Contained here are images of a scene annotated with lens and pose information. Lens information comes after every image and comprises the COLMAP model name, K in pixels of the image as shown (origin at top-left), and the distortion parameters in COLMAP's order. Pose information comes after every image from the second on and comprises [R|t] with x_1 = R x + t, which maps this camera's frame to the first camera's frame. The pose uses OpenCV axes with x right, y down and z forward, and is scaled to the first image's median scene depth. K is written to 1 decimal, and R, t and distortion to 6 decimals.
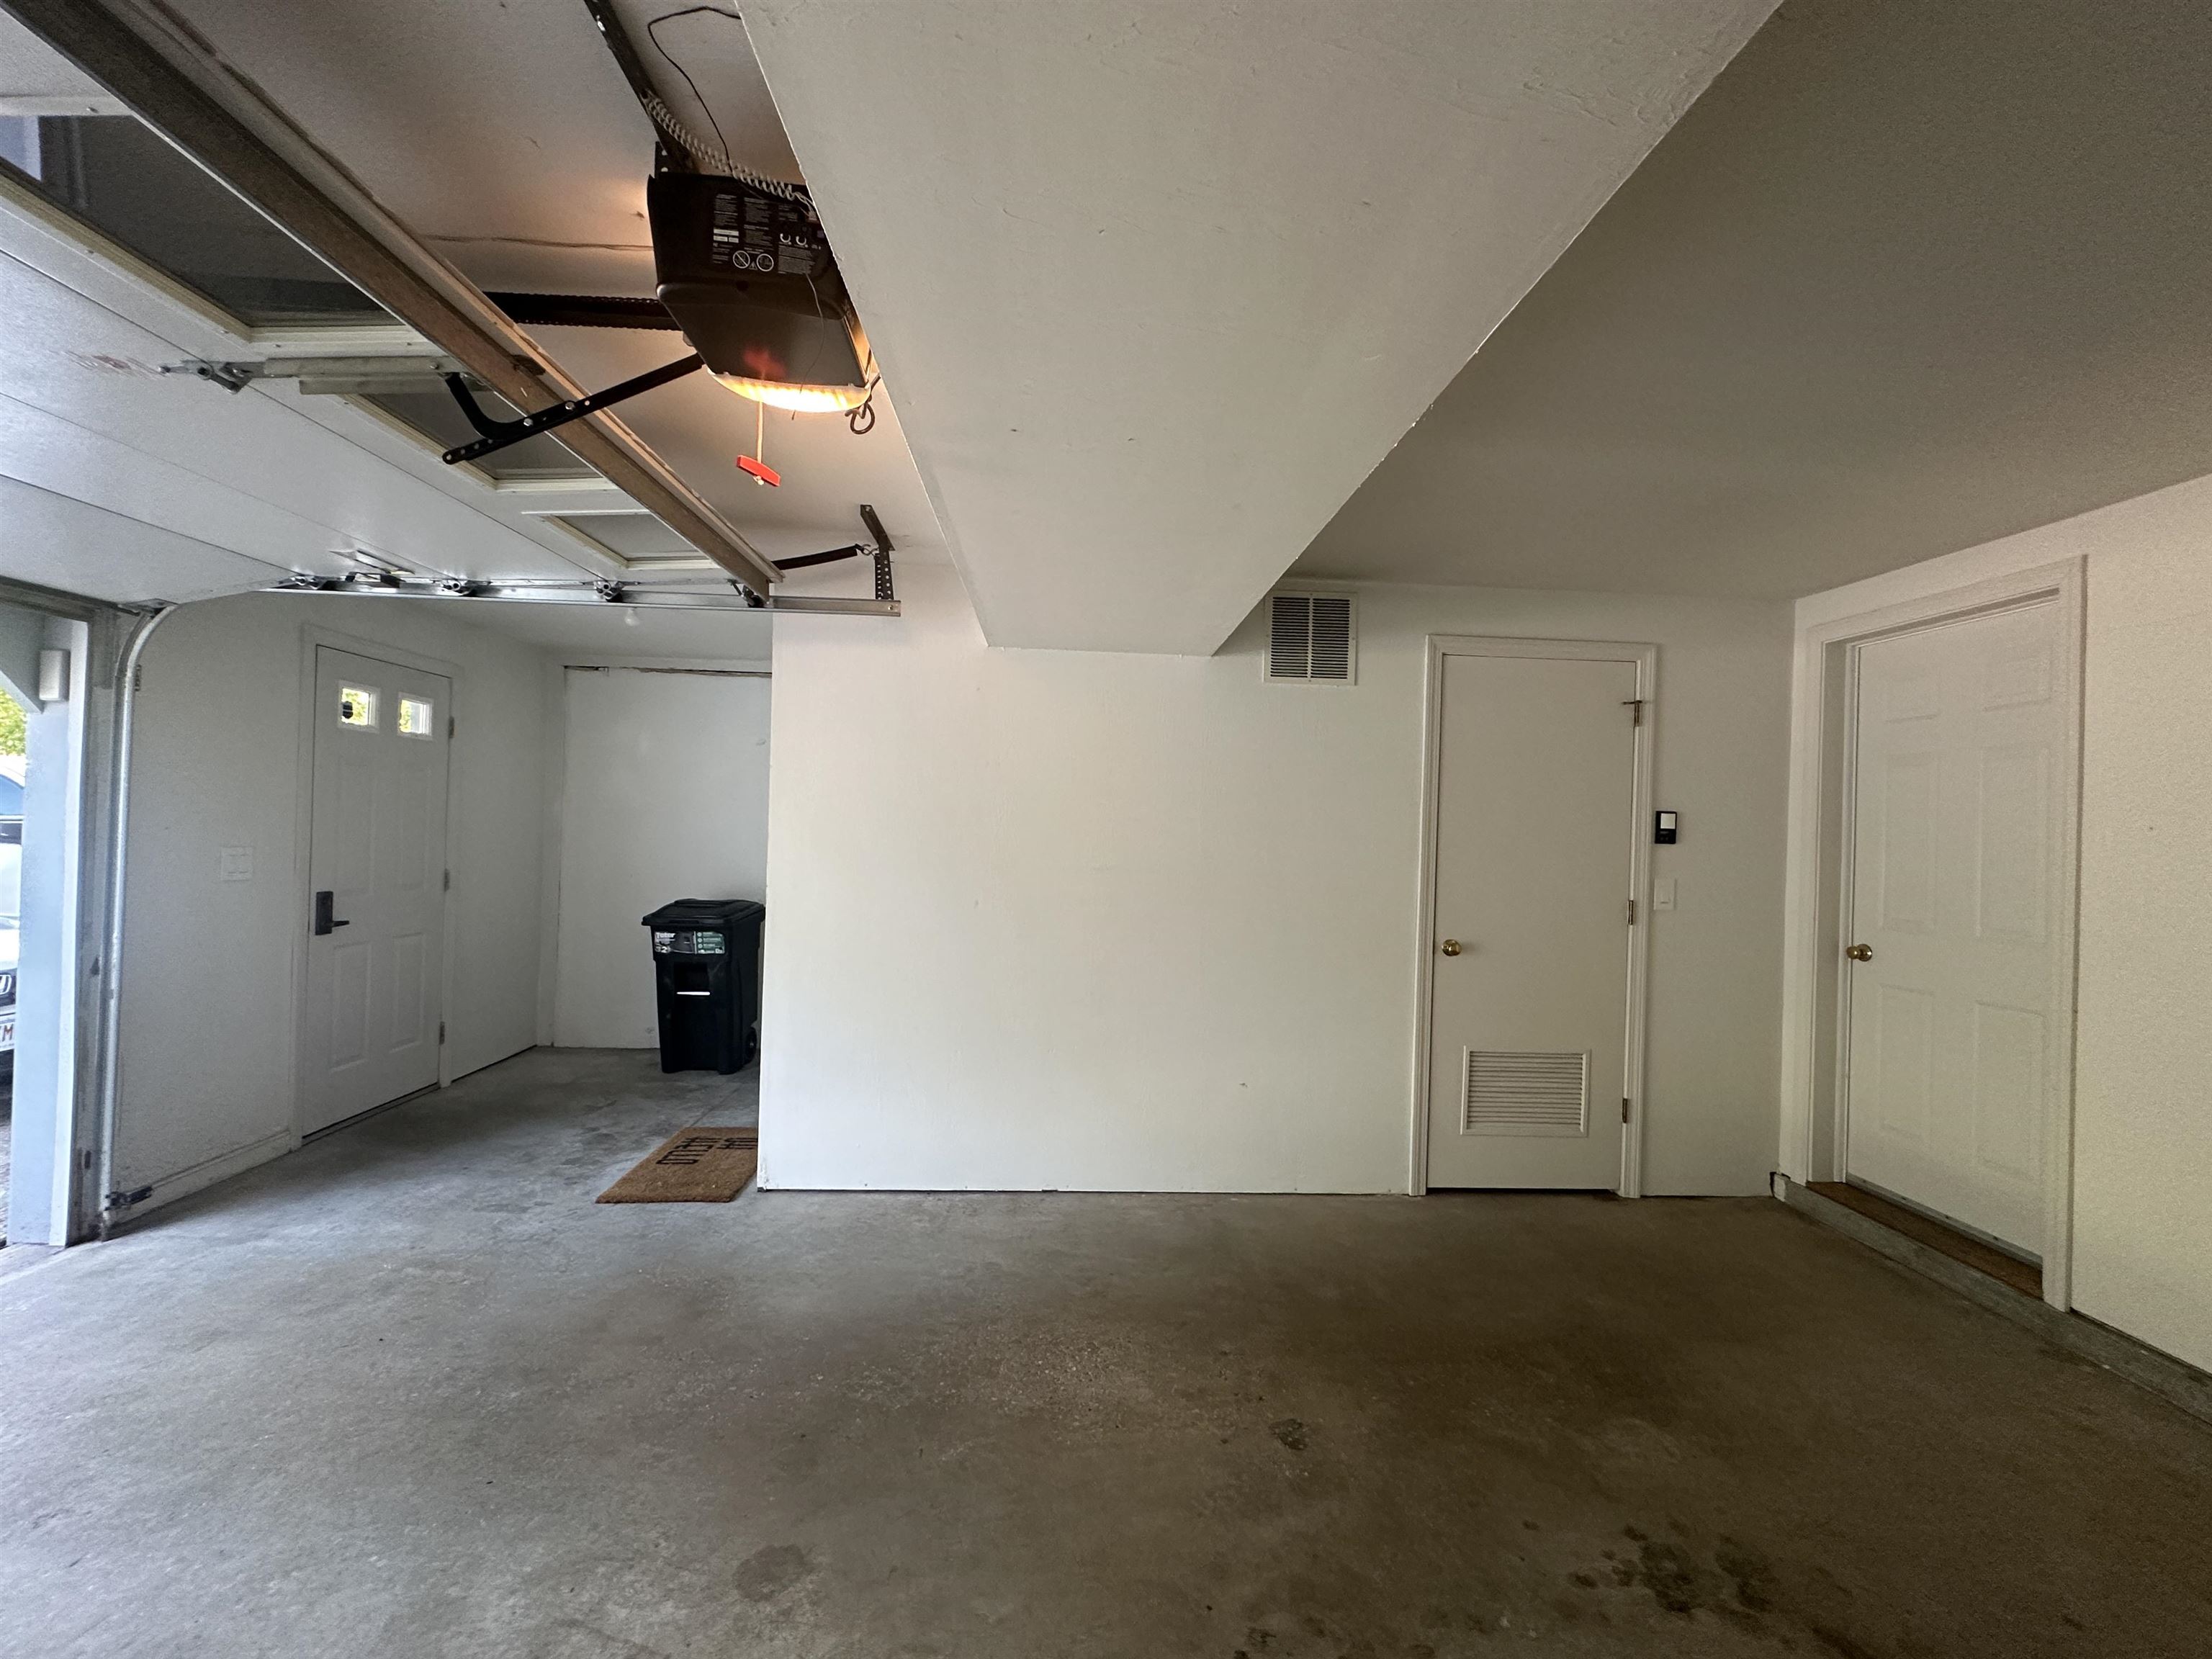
lens RADIAL K [[897.4, 0, 1106.0], [0, 897.4, 829.5], [0, 0, 1]] dist [-0.000082, -0.000253]
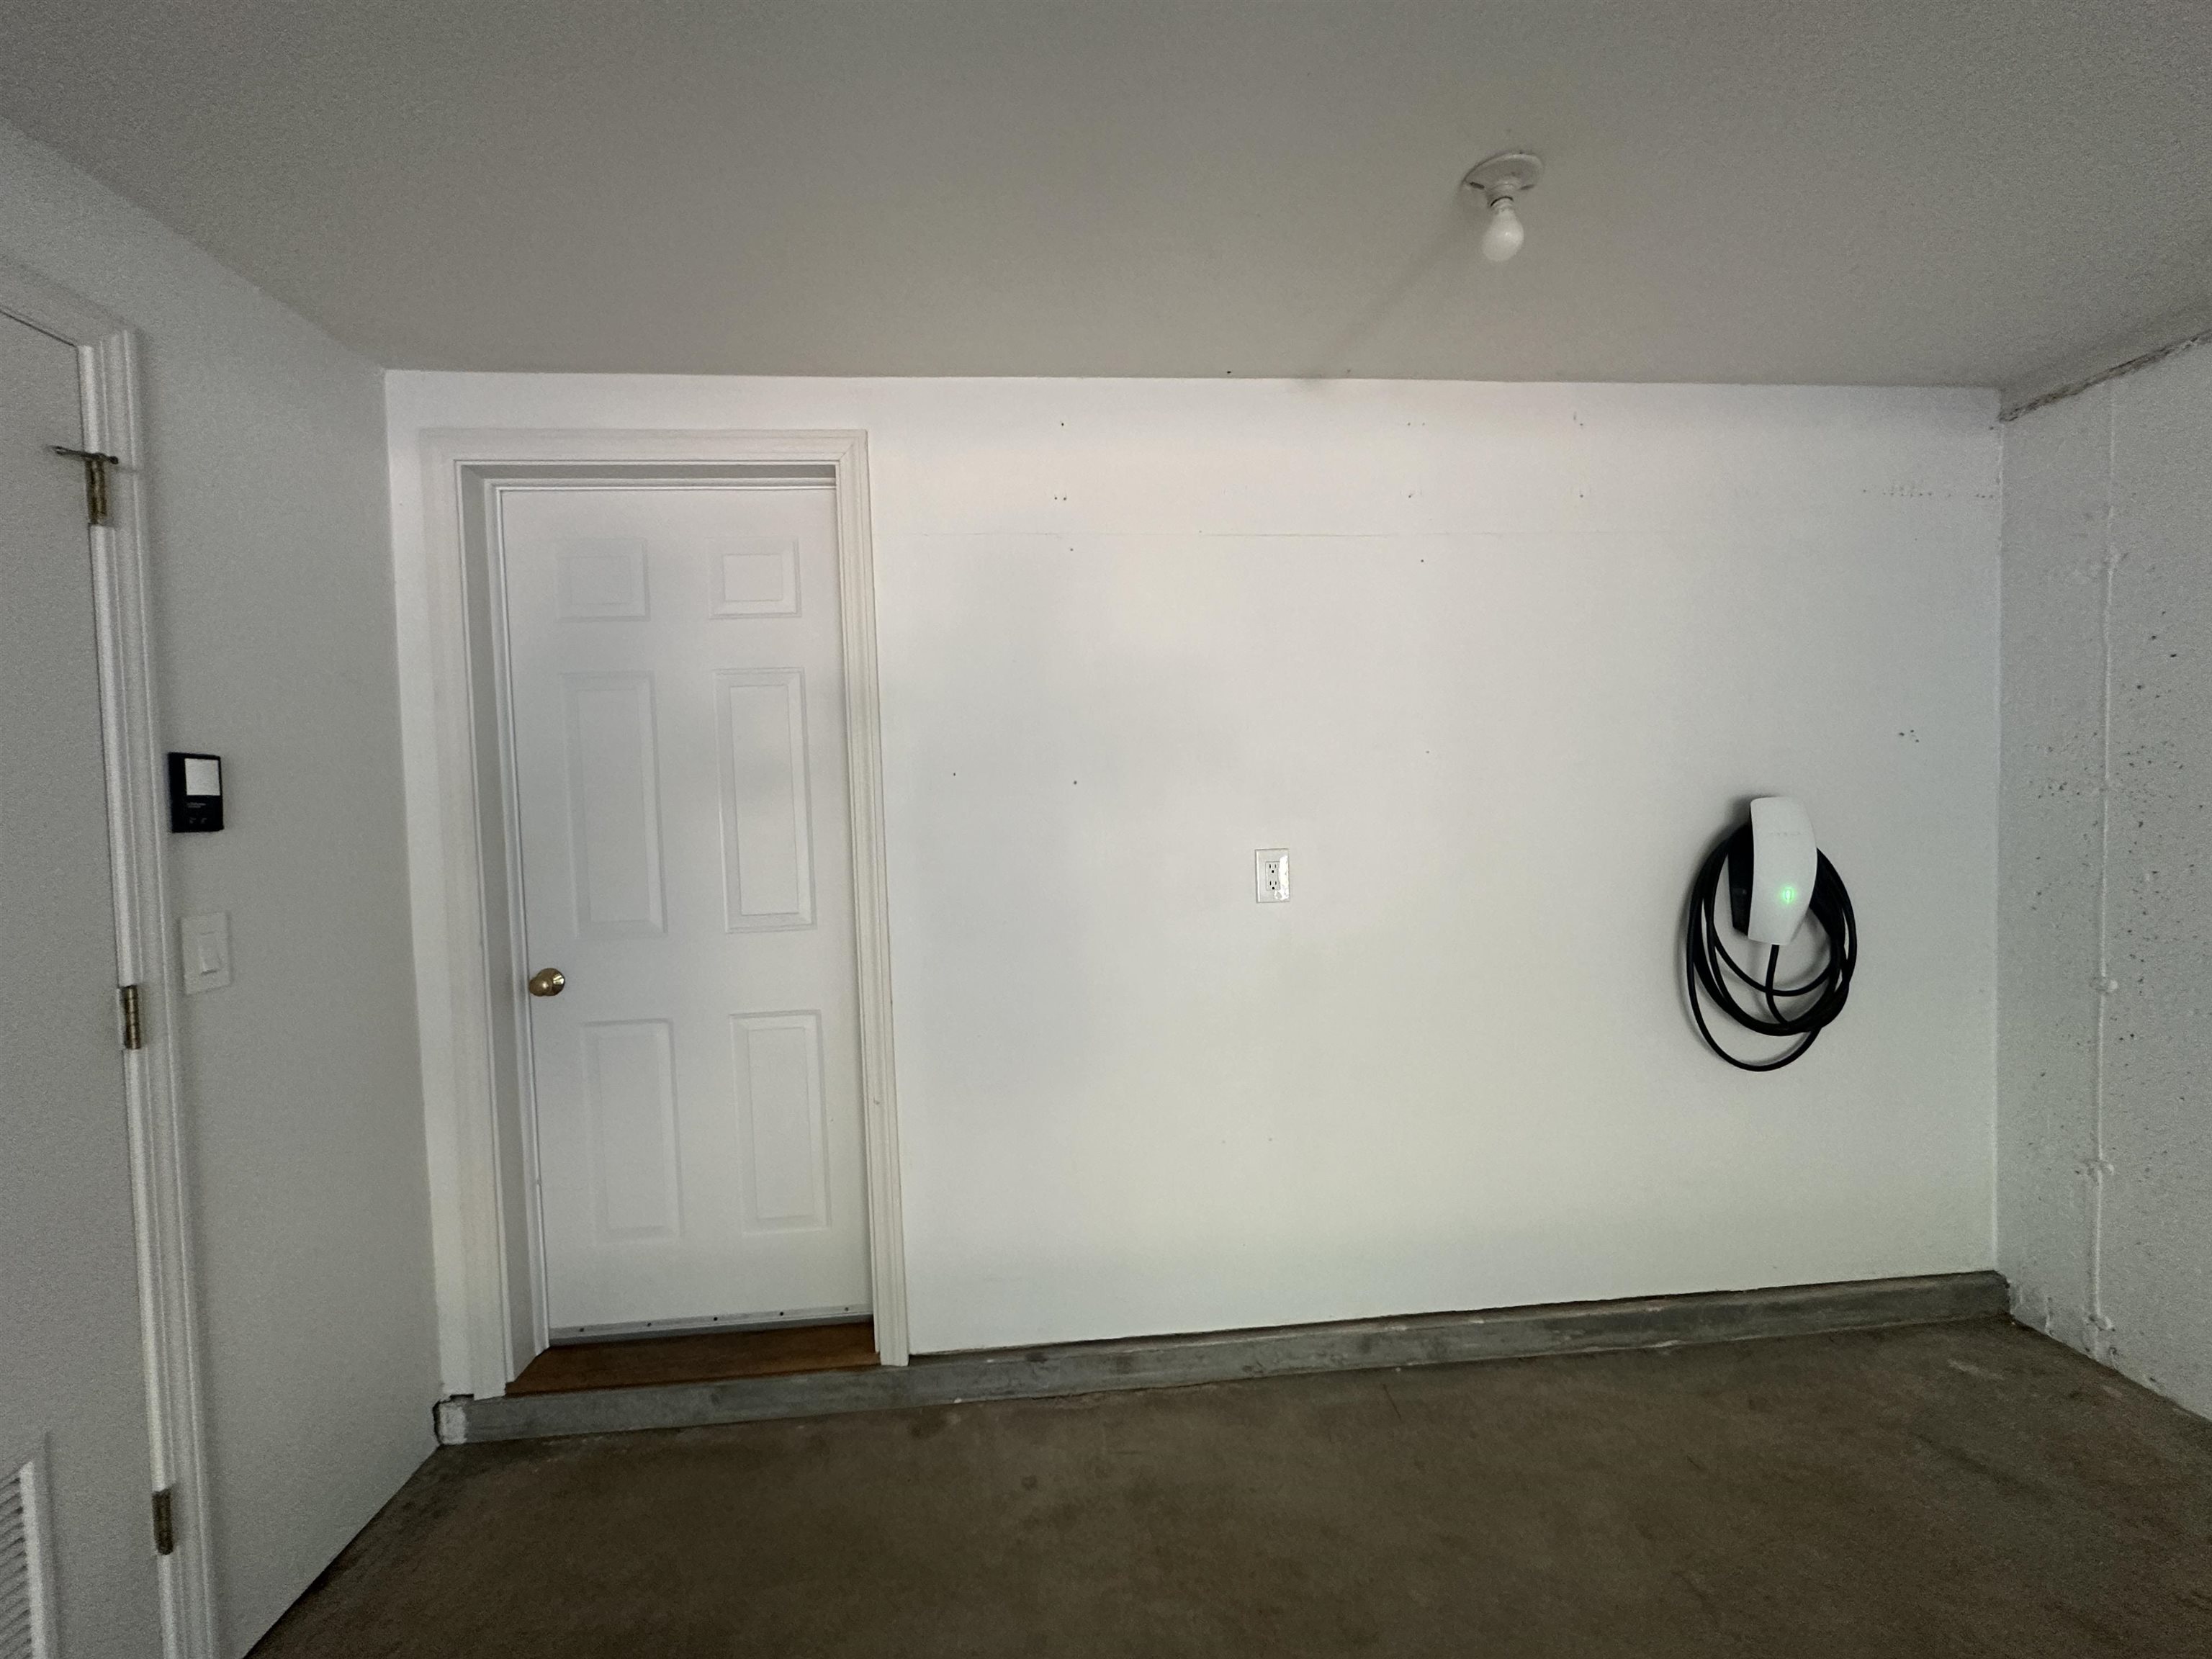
lens RADIAL K [[897.4, 0, 1106.0], [0, 897.4, 829.5], [0, 0, 1]] dist [-0.000082, -0.000253]
pose [[-0.034480, -0.064325, 0.997333, 0.205325], [0.027393, 0.997491, 0.065282, -0.000827], [-0.999030, 0.029571, -0.032631, 0.624446]]
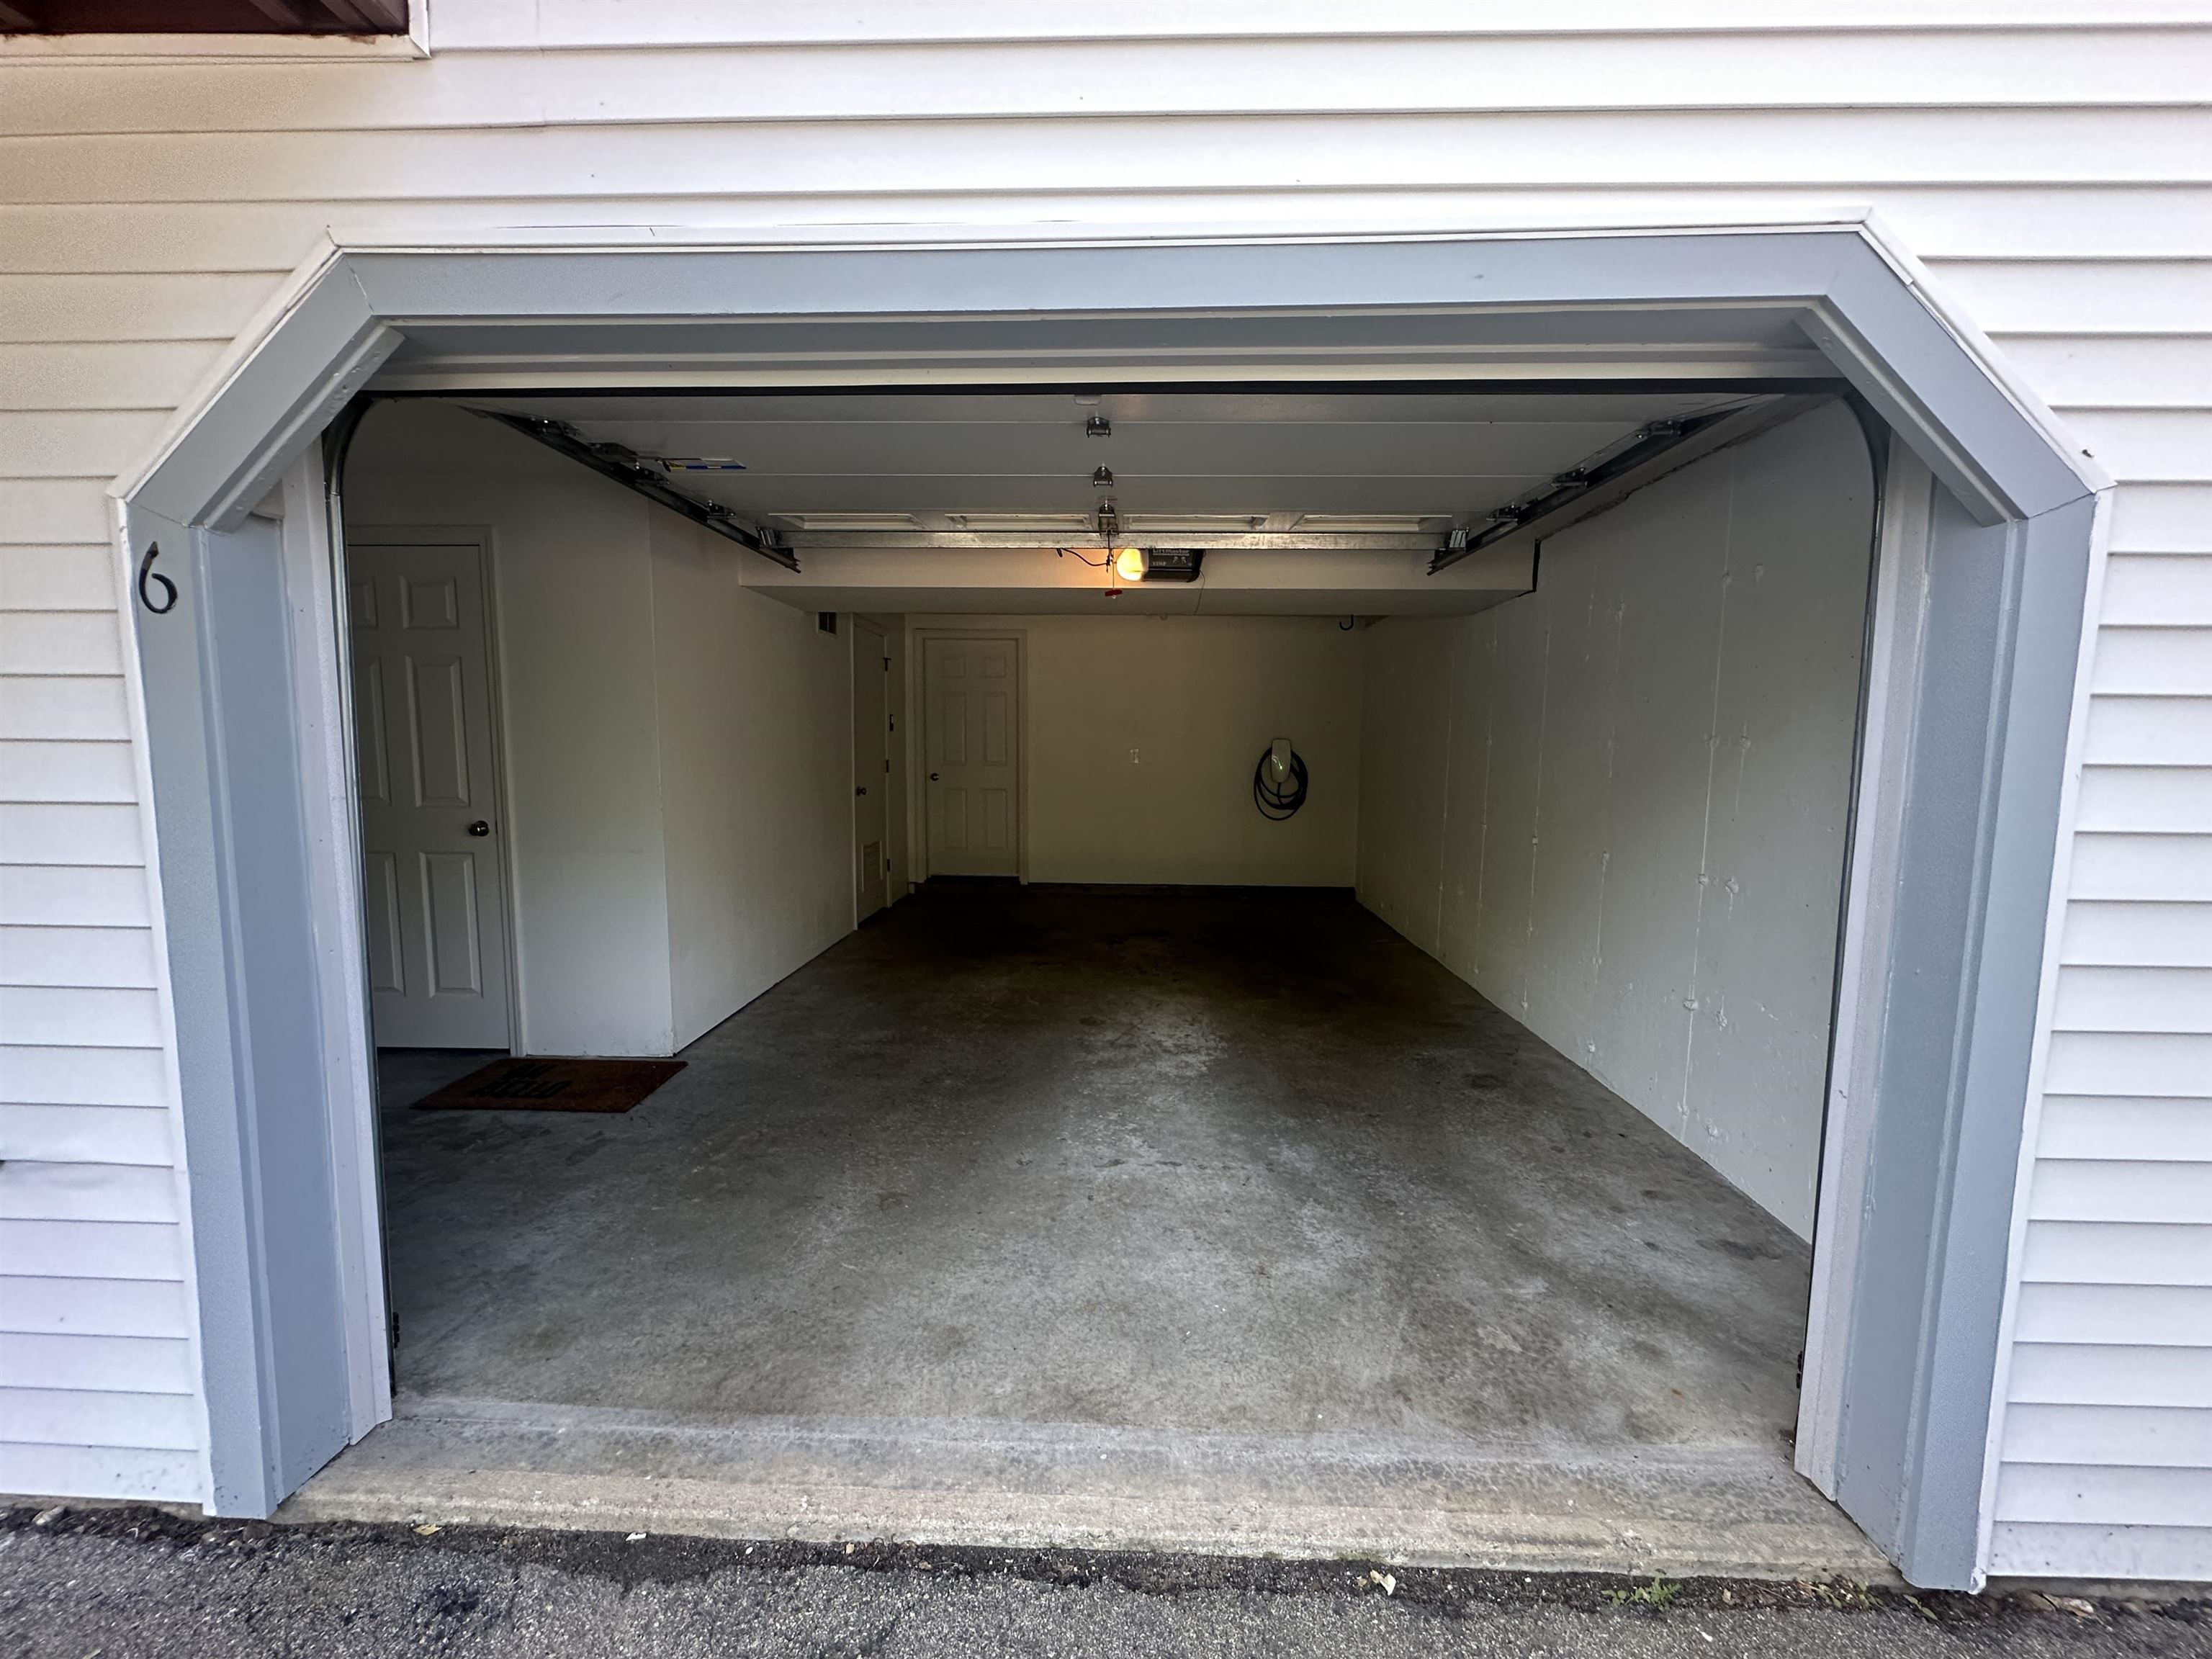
lens RADIAL K [[897.4, 0, 1106.0], [0, 897.4, 829.5], [0, 0, 1]] dist [-0.000082, -0.000253]
pose [[0.077030, -0.125552, 0.989092, -1.418872], [-0.009216, 0.991908, 0.126627, -0.025007], [-0.996986, -0.018870, 0.075249, 0.384574]]
